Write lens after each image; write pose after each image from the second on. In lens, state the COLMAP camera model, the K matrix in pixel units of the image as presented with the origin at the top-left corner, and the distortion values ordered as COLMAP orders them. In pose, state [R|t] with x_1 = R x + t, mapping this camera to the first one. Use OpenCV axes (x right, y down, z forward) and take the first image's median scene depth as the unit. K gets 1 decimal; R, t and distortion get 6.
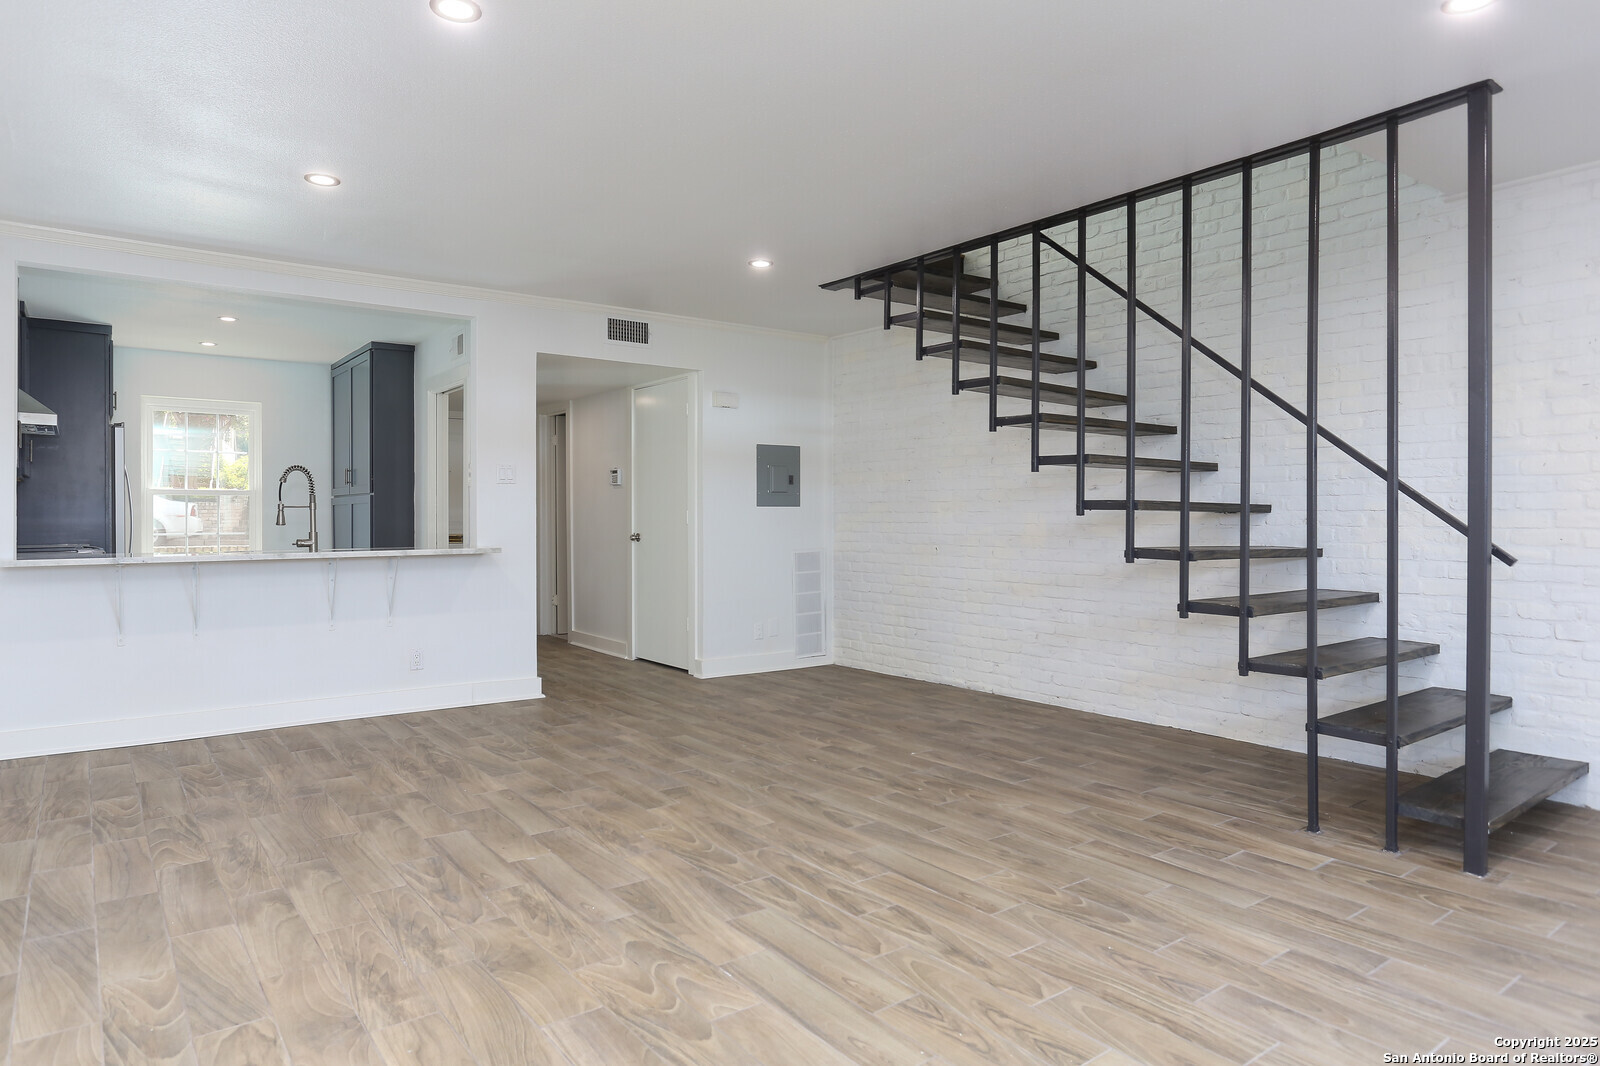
lens RADIAL K [[965.2, 0, 801.0], [0, 965.2, 535.7], [0, 0, 1]] dist [-0.002712, 0.000414]
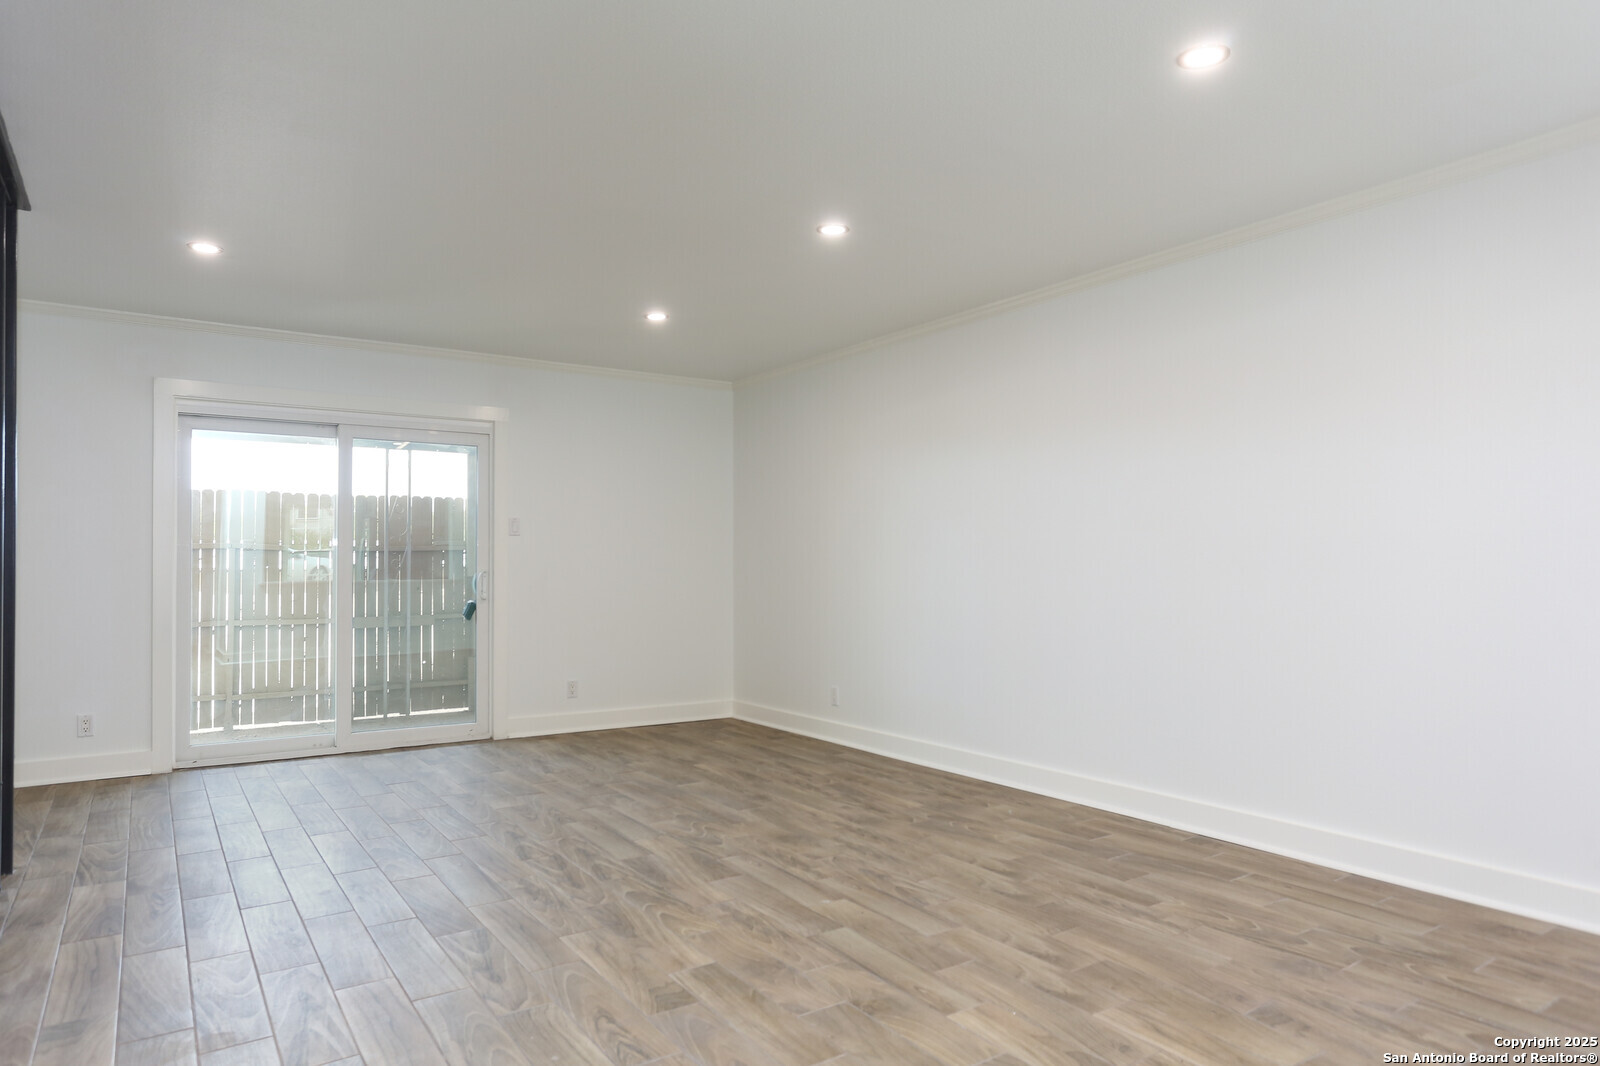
lens RADIAL K [[965.2, 0, 796.2], [0, 965.2, 537.6], [0, 0, 1]] dist [-0.002712, 0.000414]
pose [[-0.998534, 0.006837, 0.053698, -0.314218], [0.006583, 0.999966, -0.004909, -0.043410], [-0.053730, -0.004548, -0.998545, 2.068690]]
